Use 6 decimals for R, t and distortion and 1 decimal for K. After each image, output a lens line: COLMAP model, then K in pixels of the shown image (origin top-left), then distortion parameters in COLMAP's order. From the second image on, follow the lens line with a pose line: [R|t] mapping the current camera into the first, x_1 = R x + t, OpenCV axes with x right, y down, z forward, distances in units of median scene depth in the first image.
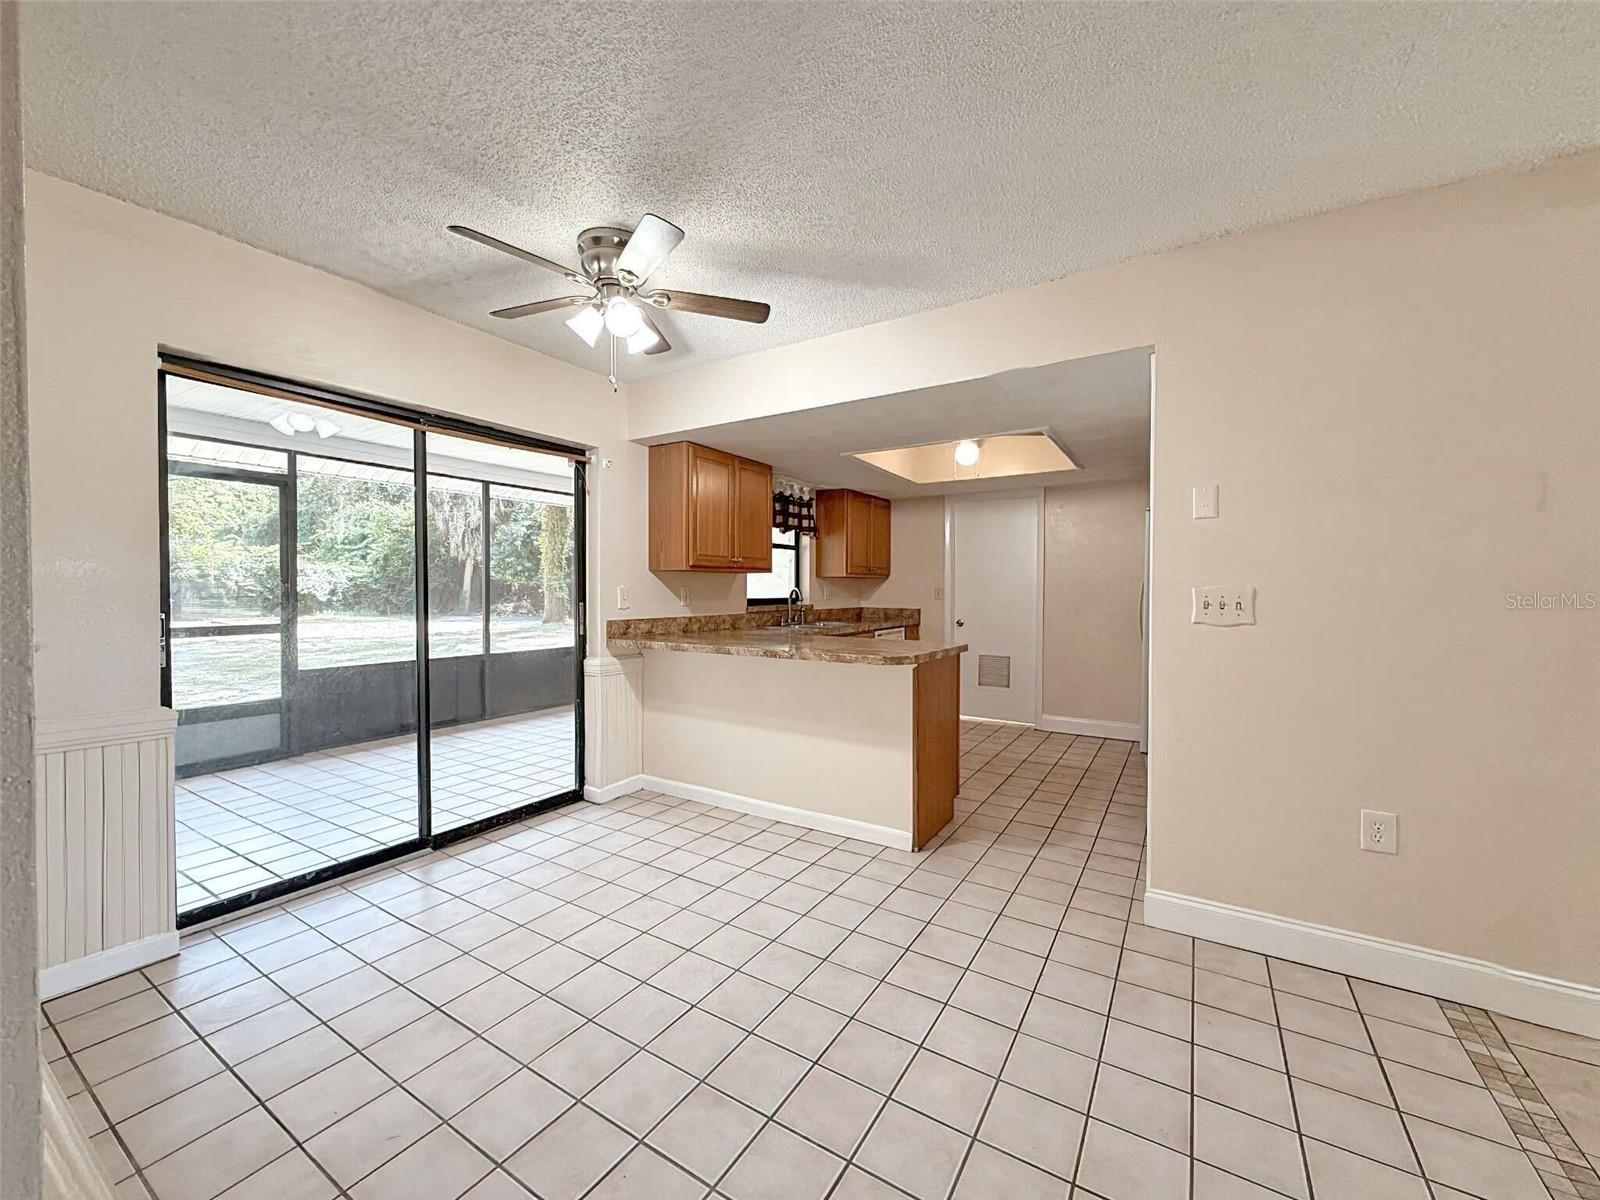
lens RADIAL K [[642.2, 0, 795.8], [0, 642.2, 600.5], [0, 0, 1]] dist [0.001958, 0.000265]
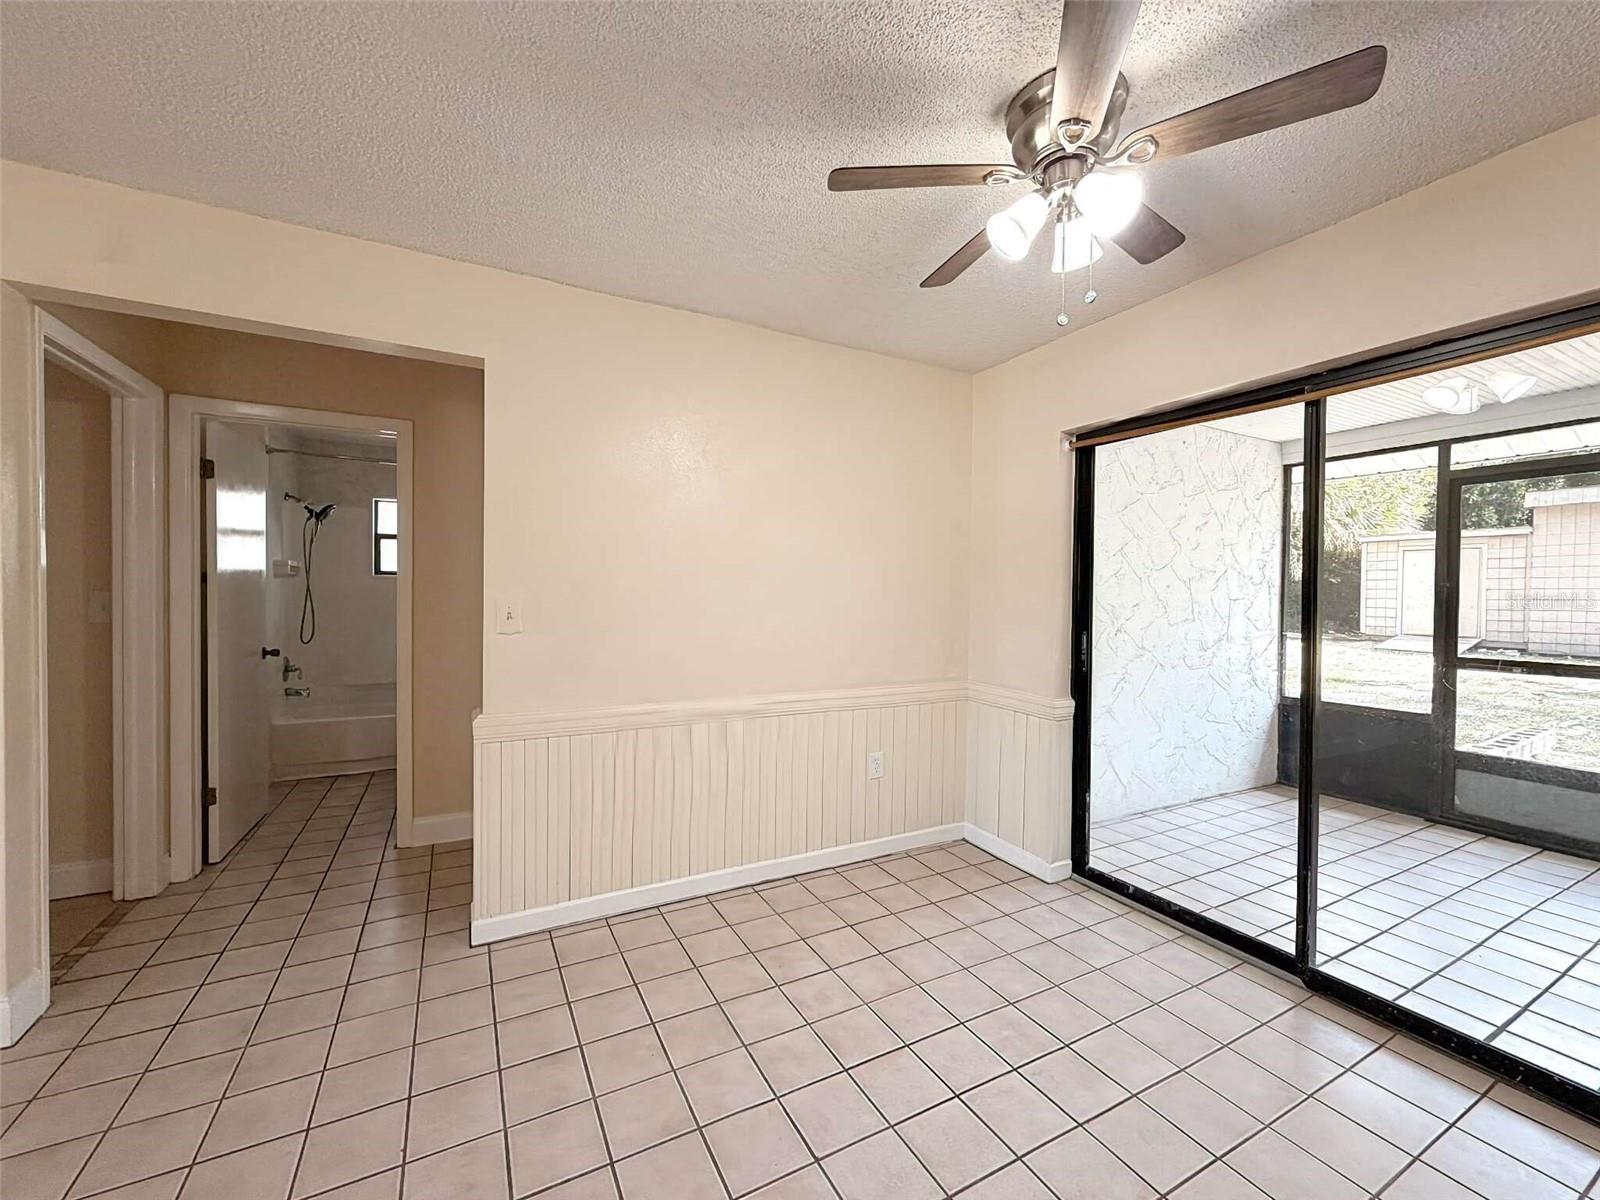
lens RADIAL K [[642.2, 0, 795.8], [0, 642.2, 600.5], [0, 0, 1]] dist [0.001958, 0.000265]
pose [[-0.501813, 0.000674, -0.864976, 0.241062], [-0.030844, 0.999350, 0.018672, -0.024791], [0.864426, 0.036049, -0.501466, 0.621115]]
